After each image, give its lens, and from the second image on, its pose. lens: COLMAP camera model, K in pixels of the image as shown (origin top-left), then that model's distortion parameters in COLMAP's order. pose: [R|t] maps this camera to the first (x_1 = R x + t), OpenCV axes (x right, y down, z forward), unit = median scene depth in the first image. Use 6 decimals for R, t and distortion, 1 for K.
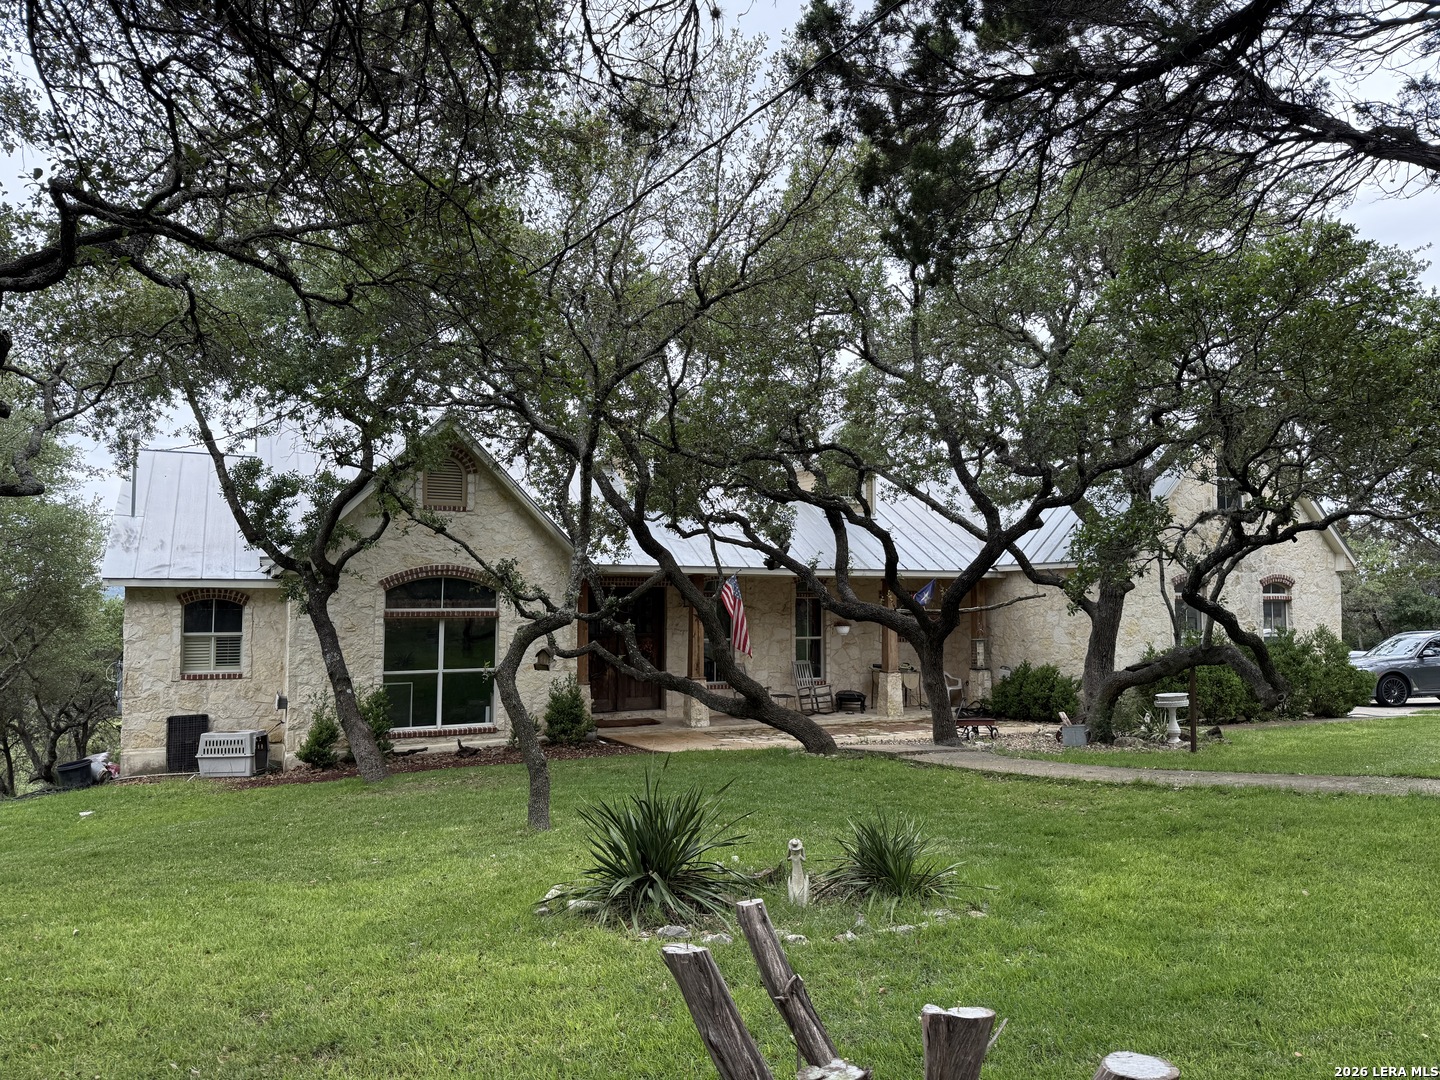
lens RADIAL K [[1009.8, 0, 720.0], [0, 1009.8, 540.0], [0, 0, 1]] dist [0.147302, -0.222049]
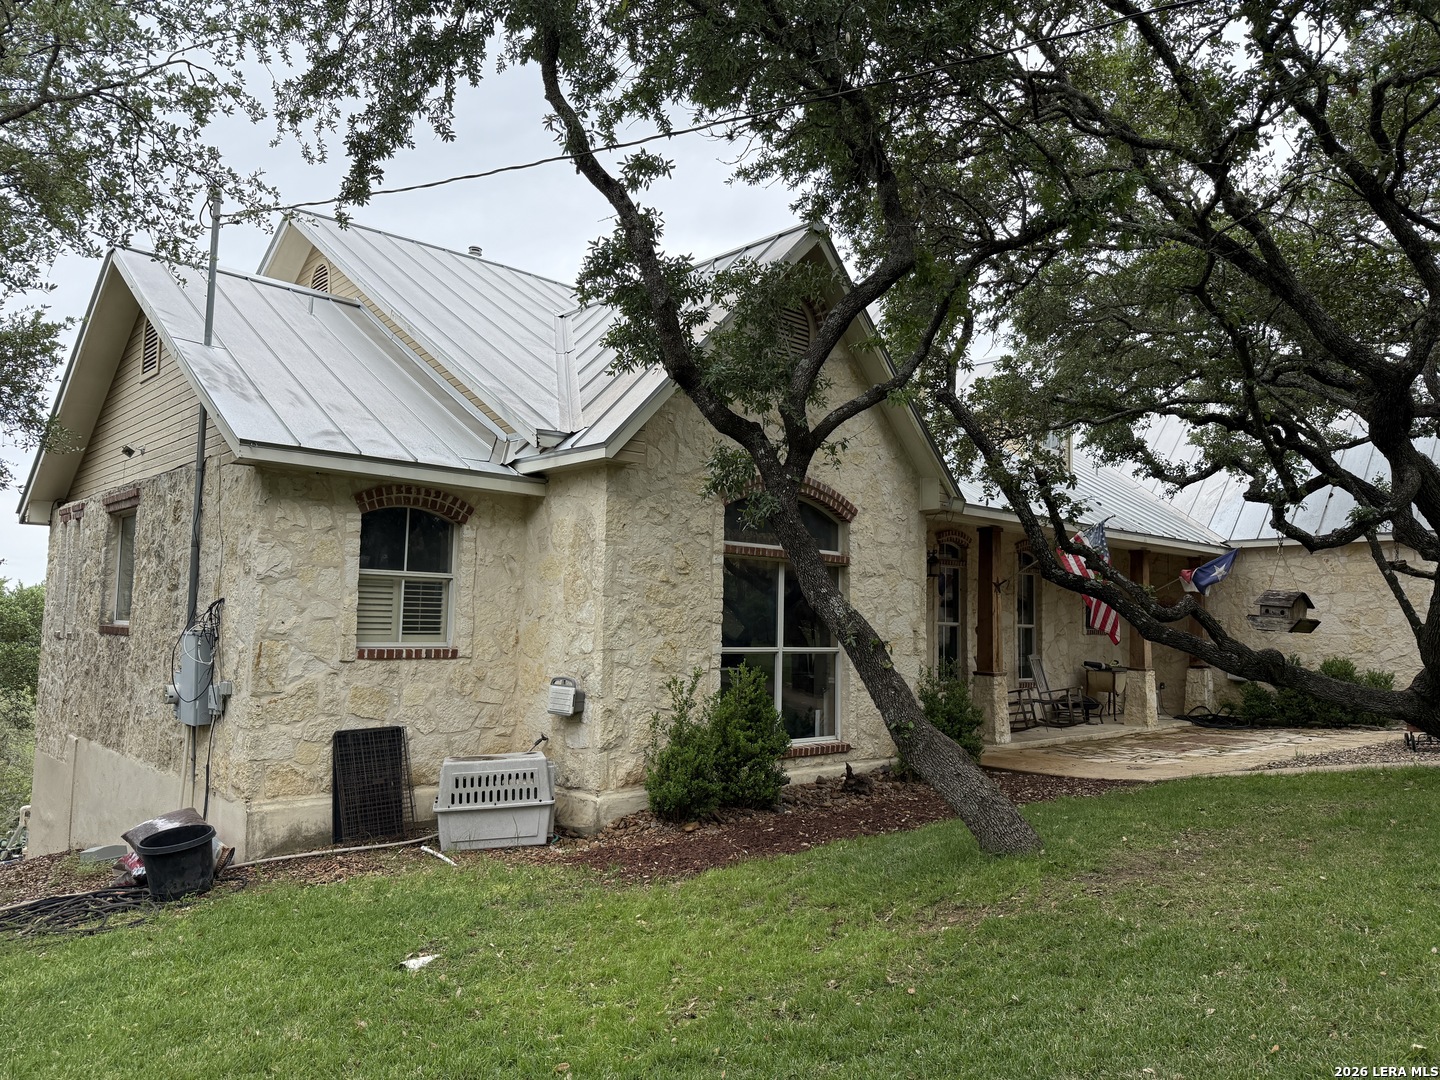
lens RADIAL K [[1009.8, 0, 720.0], [0, 1009.8, 540.0], [0, 0, 1]] dist [0.147302, -0.222049]
pose [[0.955220, 0.039017, 0.293314, -0.497546], [-0.032760, 0.999119, -0.026217, 0.083440], [-0.294078, 0.015434, 0.955657, 0.459771]]
